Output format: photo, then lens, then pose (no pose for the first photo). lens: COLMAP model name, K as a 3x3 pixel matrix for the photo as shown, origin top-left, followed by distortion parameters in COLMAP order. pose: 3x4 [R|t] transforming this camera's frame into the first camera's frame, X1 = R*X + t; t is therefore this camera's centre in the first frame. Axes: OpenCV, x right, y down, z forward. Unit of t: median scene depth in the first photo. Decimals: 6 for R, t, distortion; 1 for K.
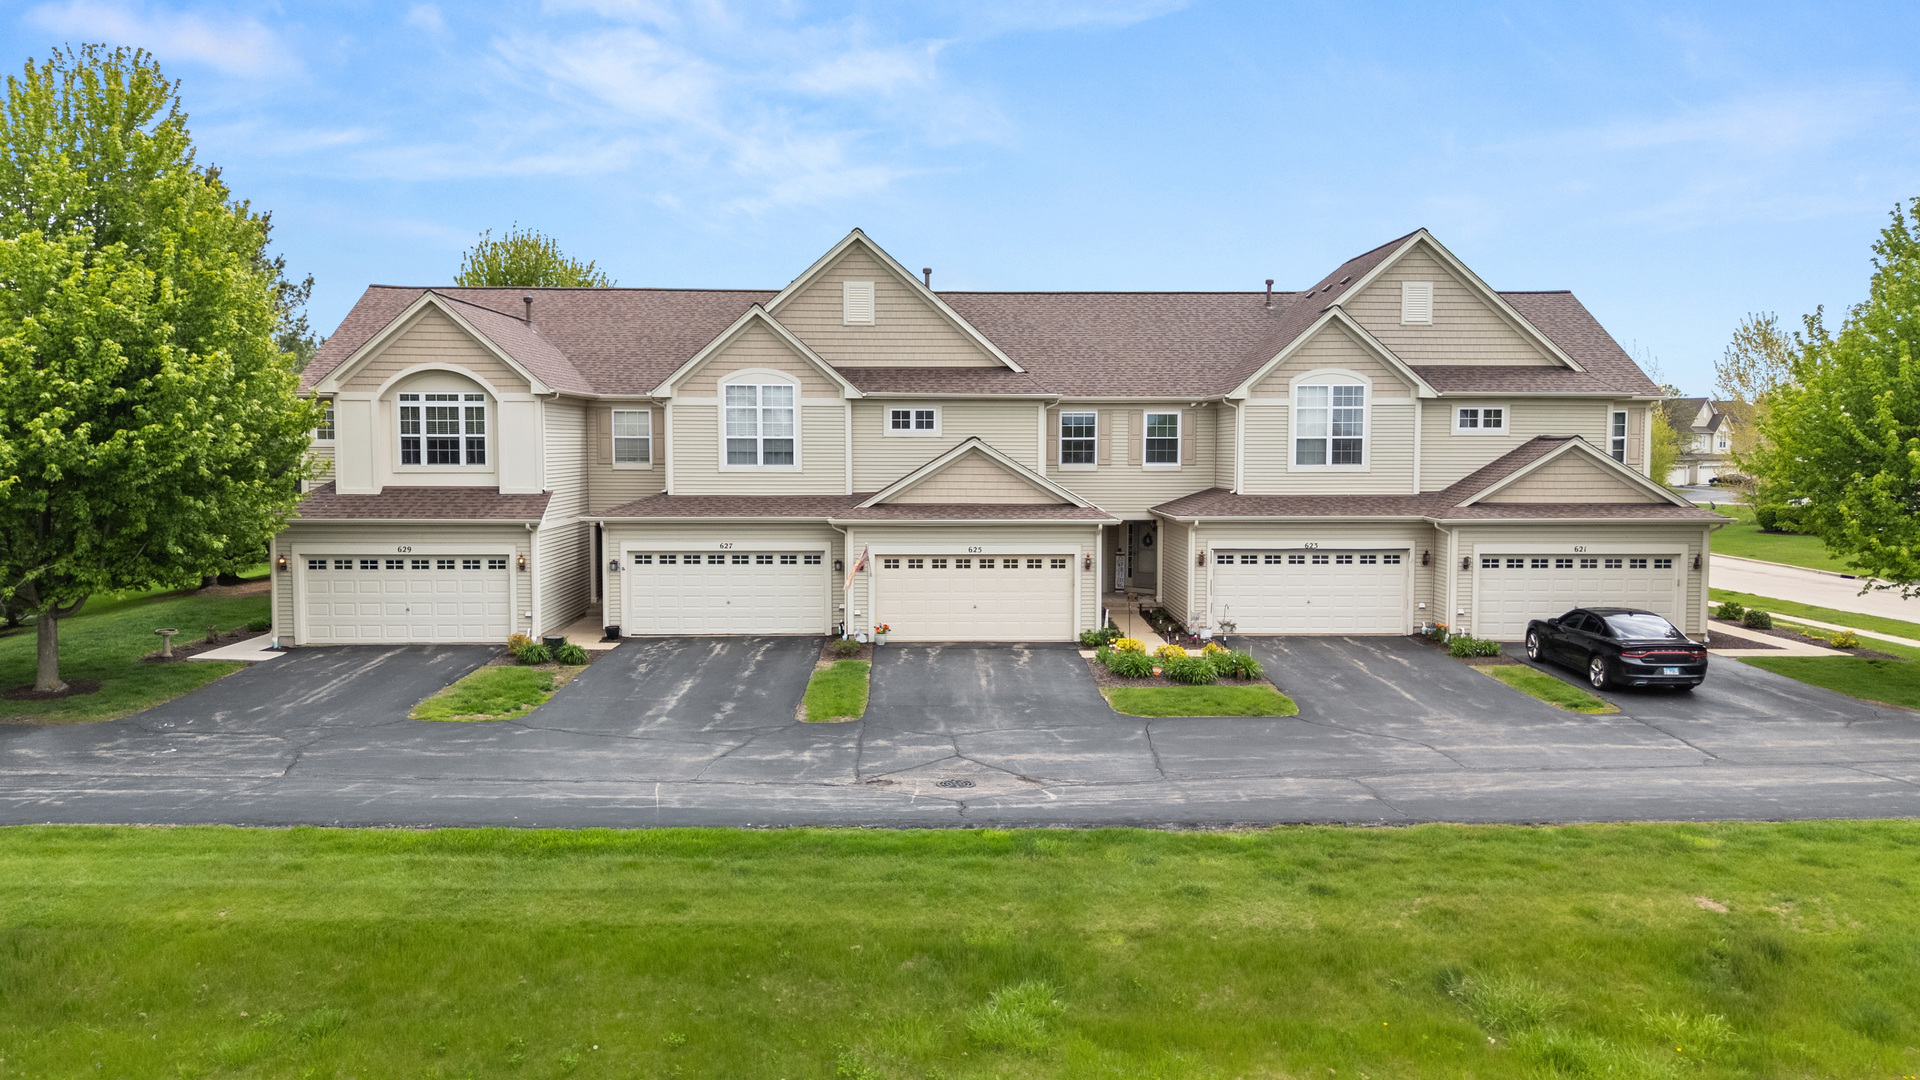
lens RADIAL K [[1409.0, 0, 981.3], [0, 1409.0, 531.8], [0, 0, 1]] dist [0.110524, -0.141702]
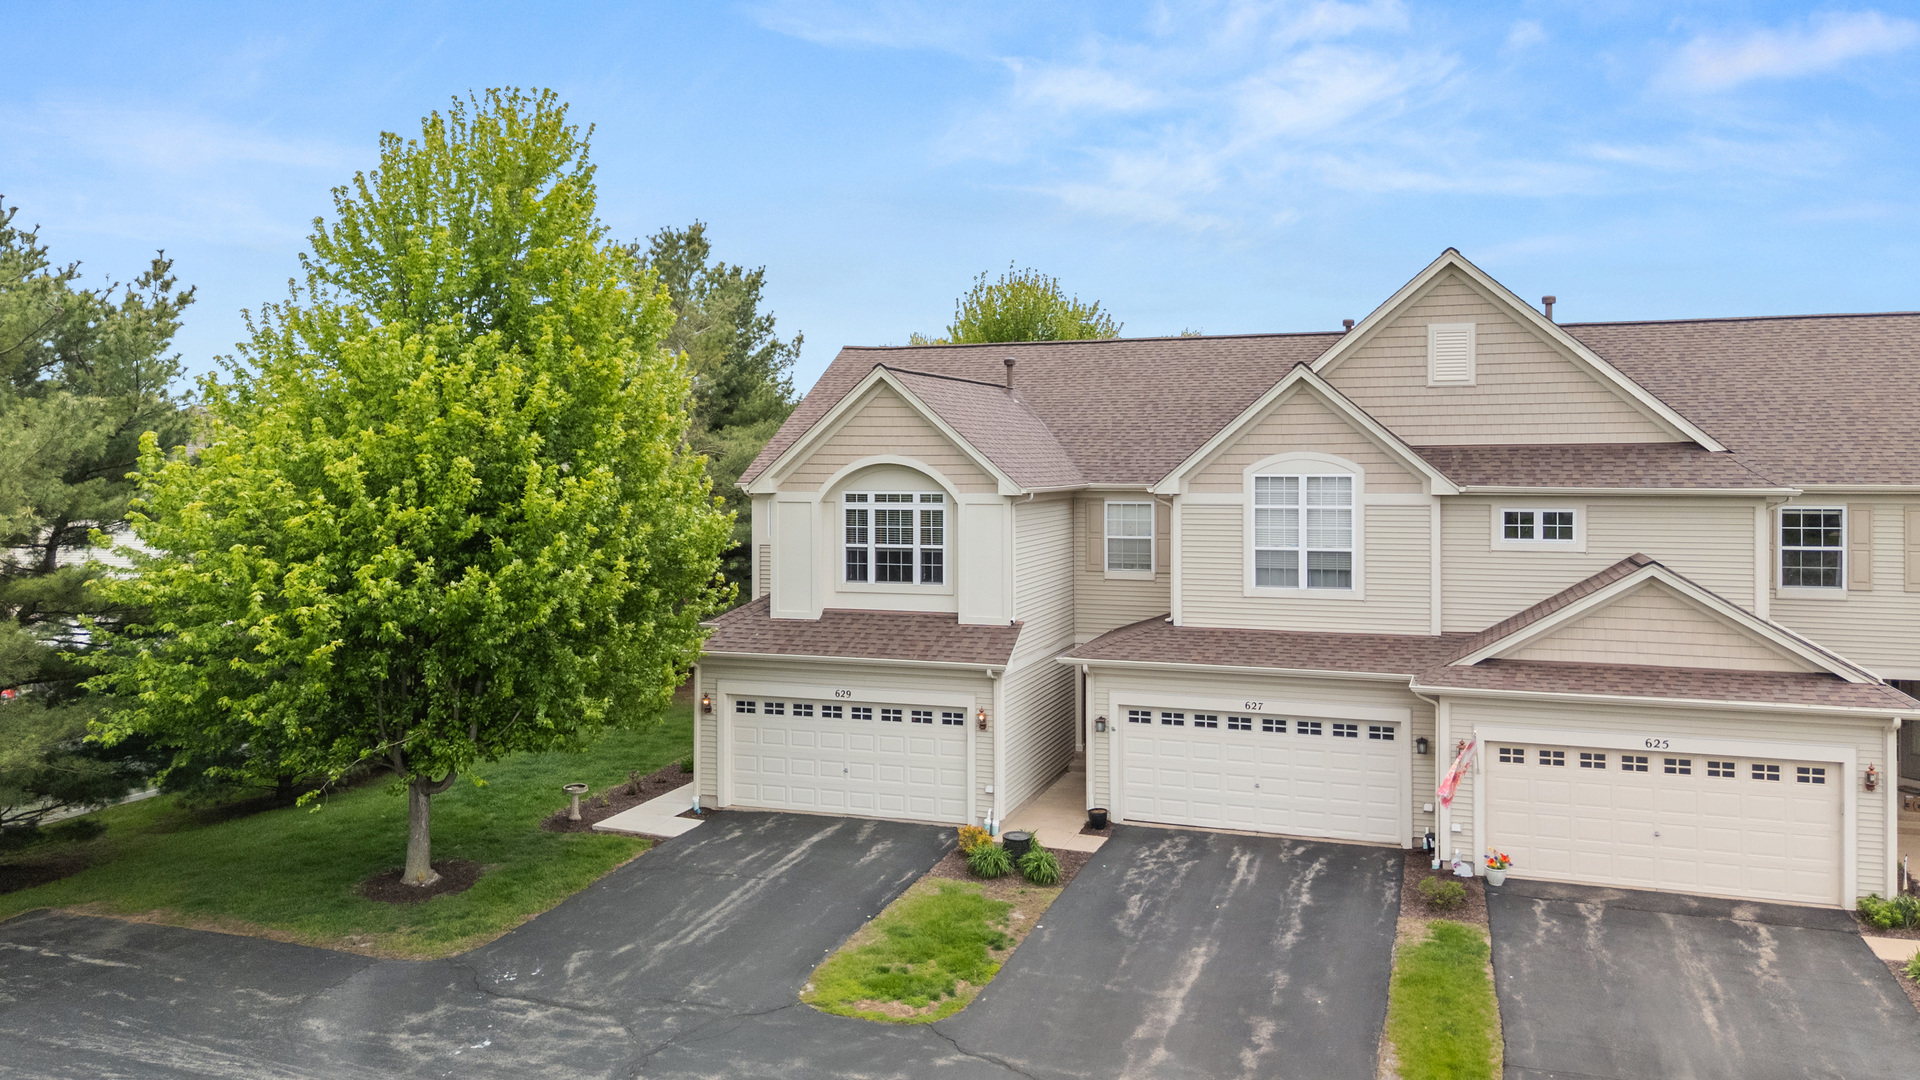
lens RADIAL K [[1412.3, 0, 971.0], [0, 1412.3, 467.0], [0, 0, 1]] dist [0.147922, -0.146737]
pose [[0.933691, 0.003092, -0.358066, -0.057780], [-0.022419, 0.998506, -0.049837, -0.070285], [0.357377, 0.054560, 0.932365, 0.278773]]
